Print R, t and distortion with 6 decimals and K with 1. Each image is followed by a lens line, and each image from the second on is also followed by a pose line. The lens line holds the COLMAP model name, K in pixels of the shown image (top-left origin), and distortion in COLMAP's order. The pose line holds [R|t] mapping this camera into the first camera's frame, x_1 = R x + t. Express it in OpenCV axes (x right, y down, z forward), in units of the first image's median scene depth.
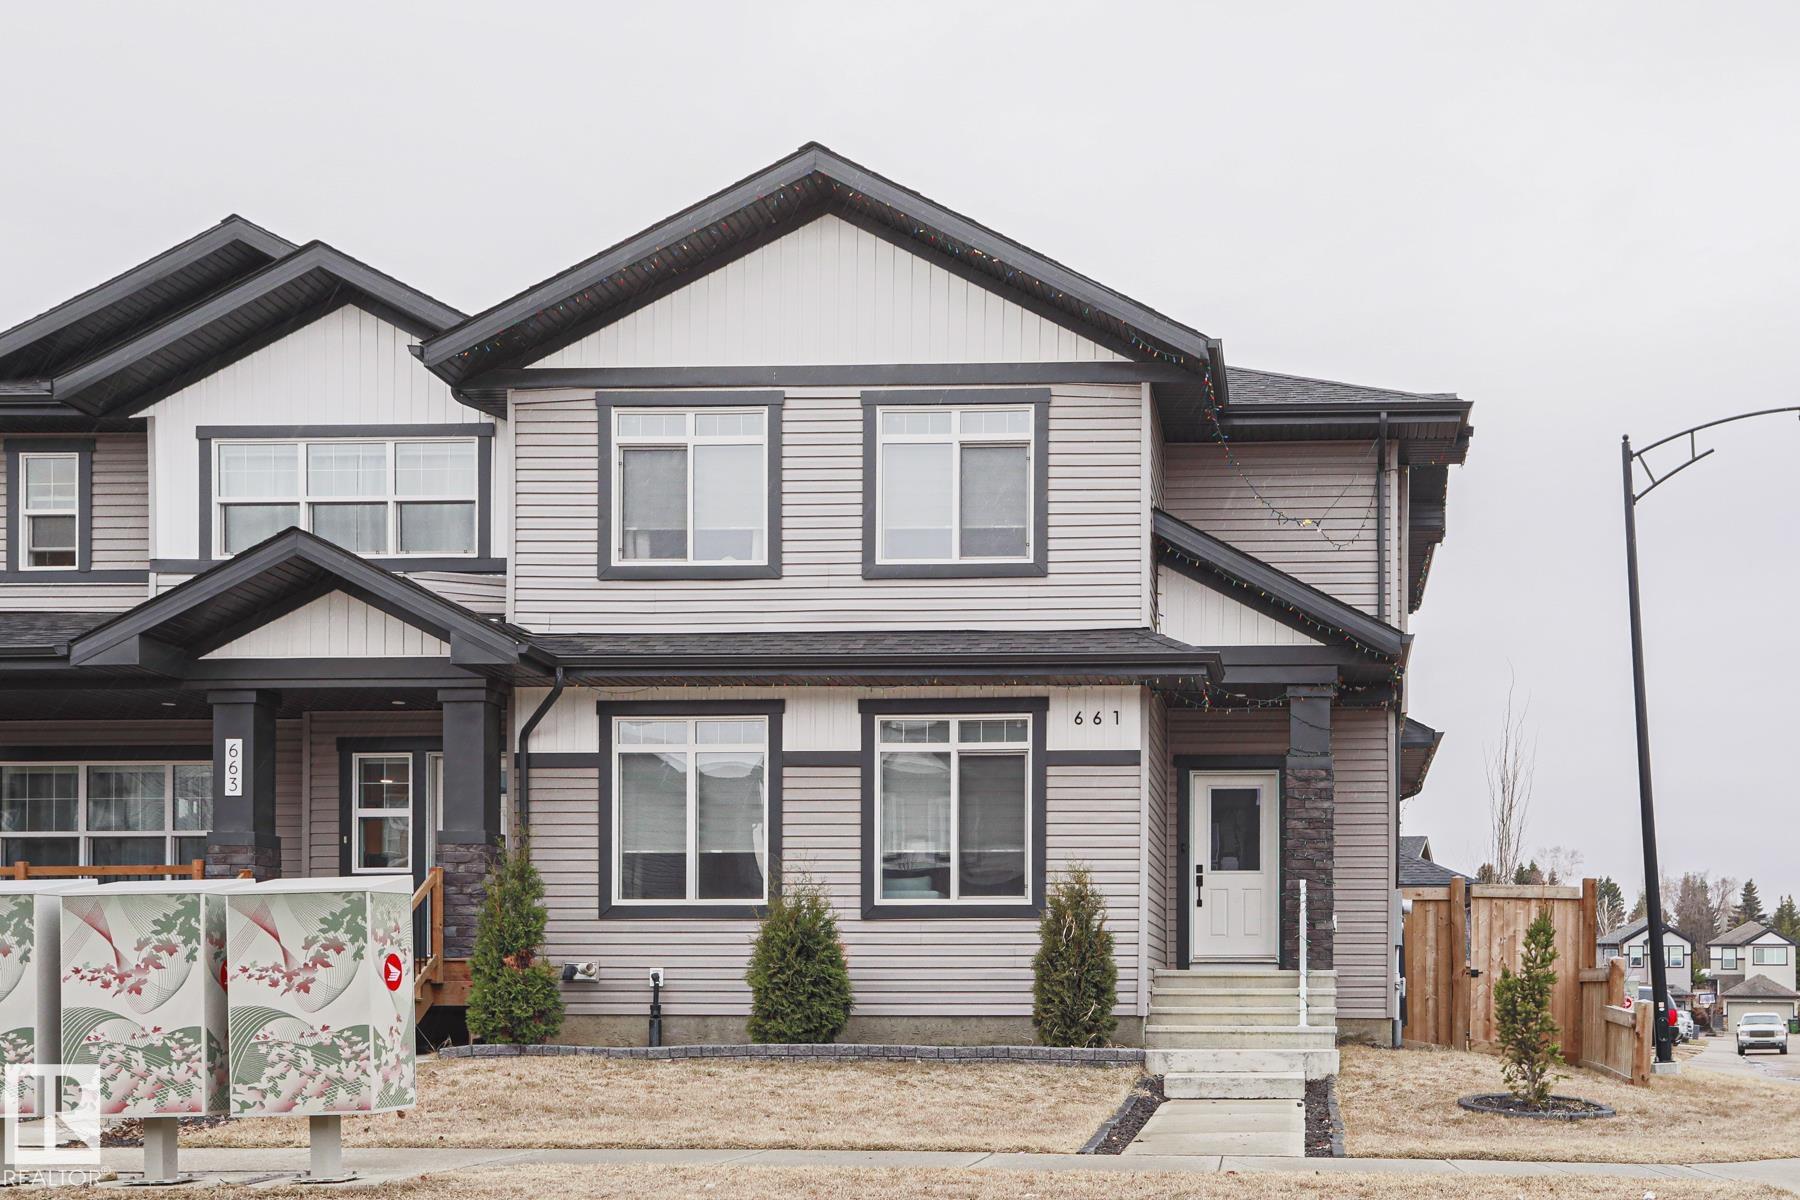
lens RADIAL K [[2025.6, 0, 900.0], [0, 2025.6, 703.6], [0, 0, 1]] dist [-0.001748, 0.016333]
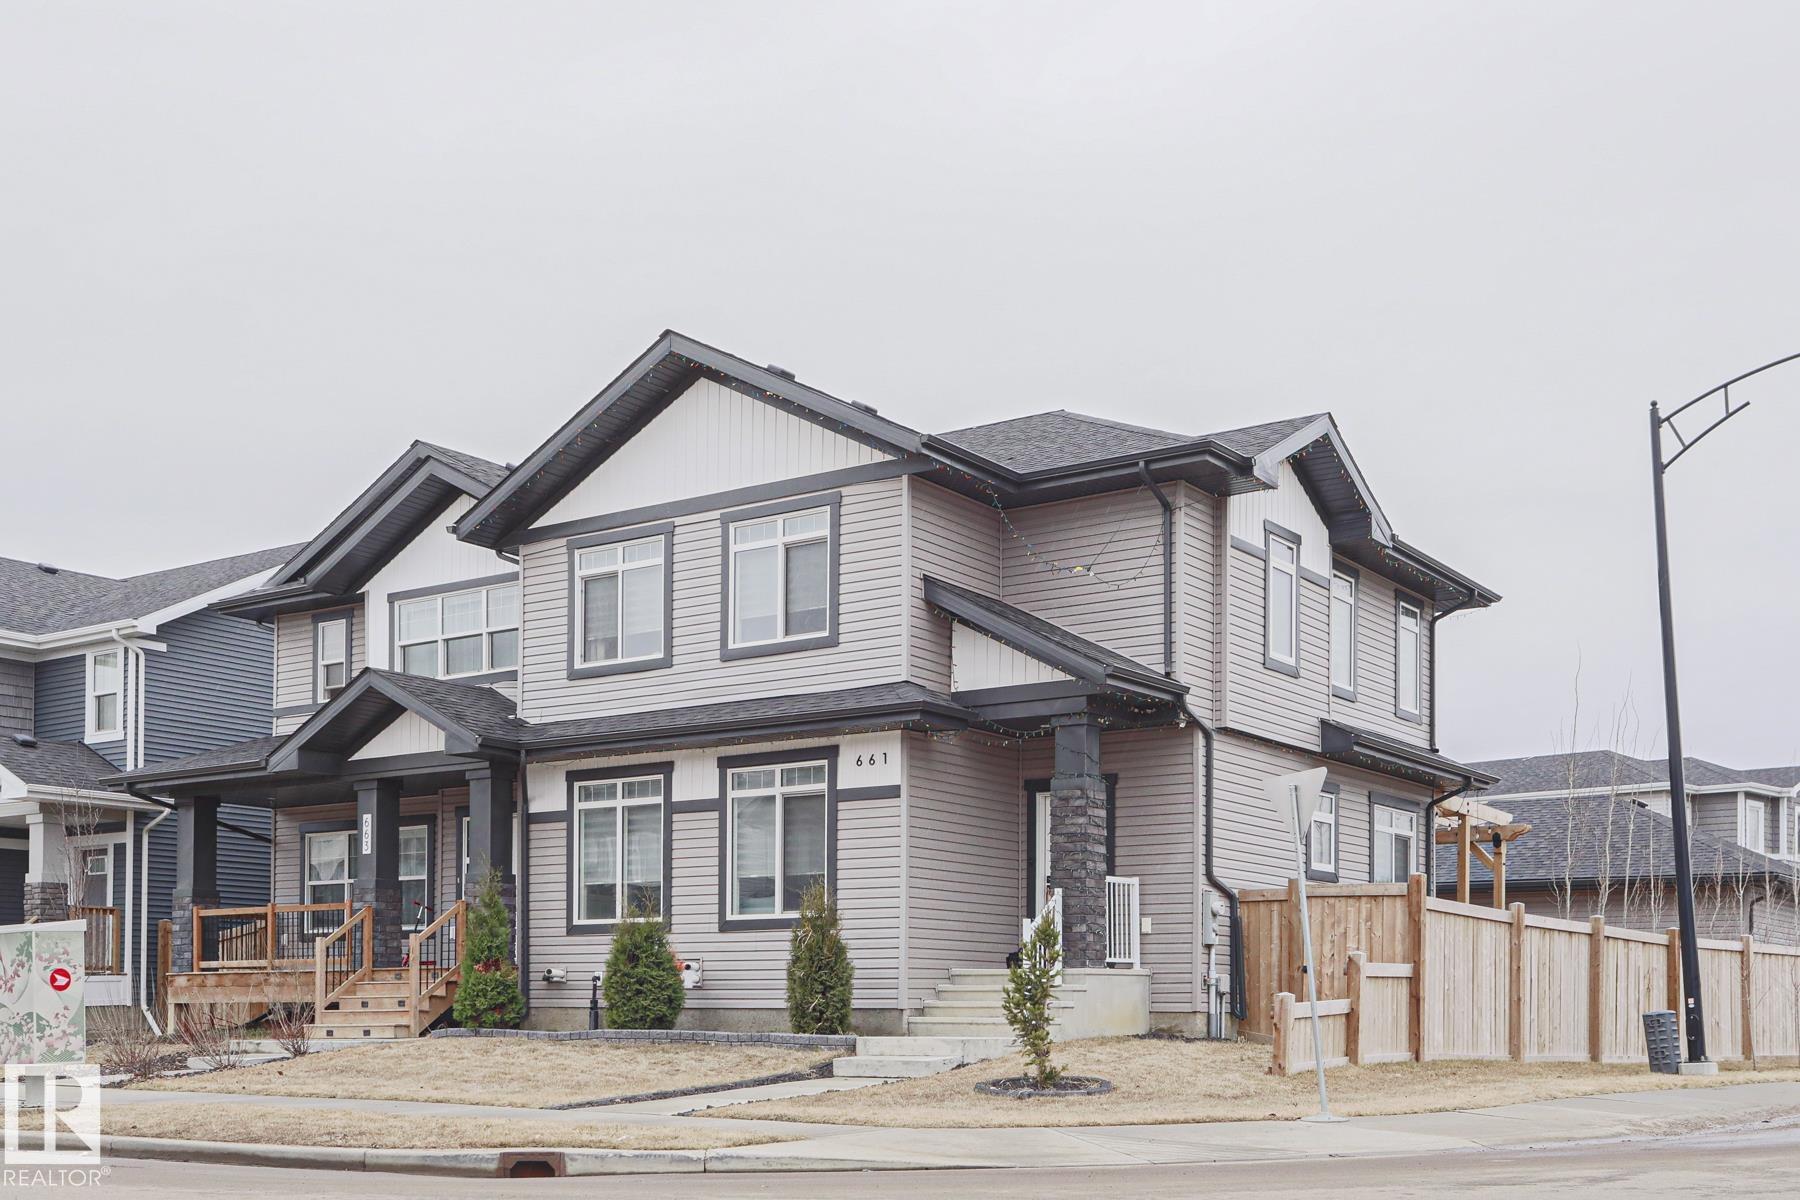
lens RADIAL K [[2062.7, 0, 900.0], [0, 2062.7, 600.0], [0, 0, 1]] dist [0.004946, 0.018886]
pose [[0.826715, -0.107735, -0.552209, 0.791974], [0.082916, 0.994108, -0.069814, -0.000374], [0.556477, 0.011929, 0.830777, -0.012897]]
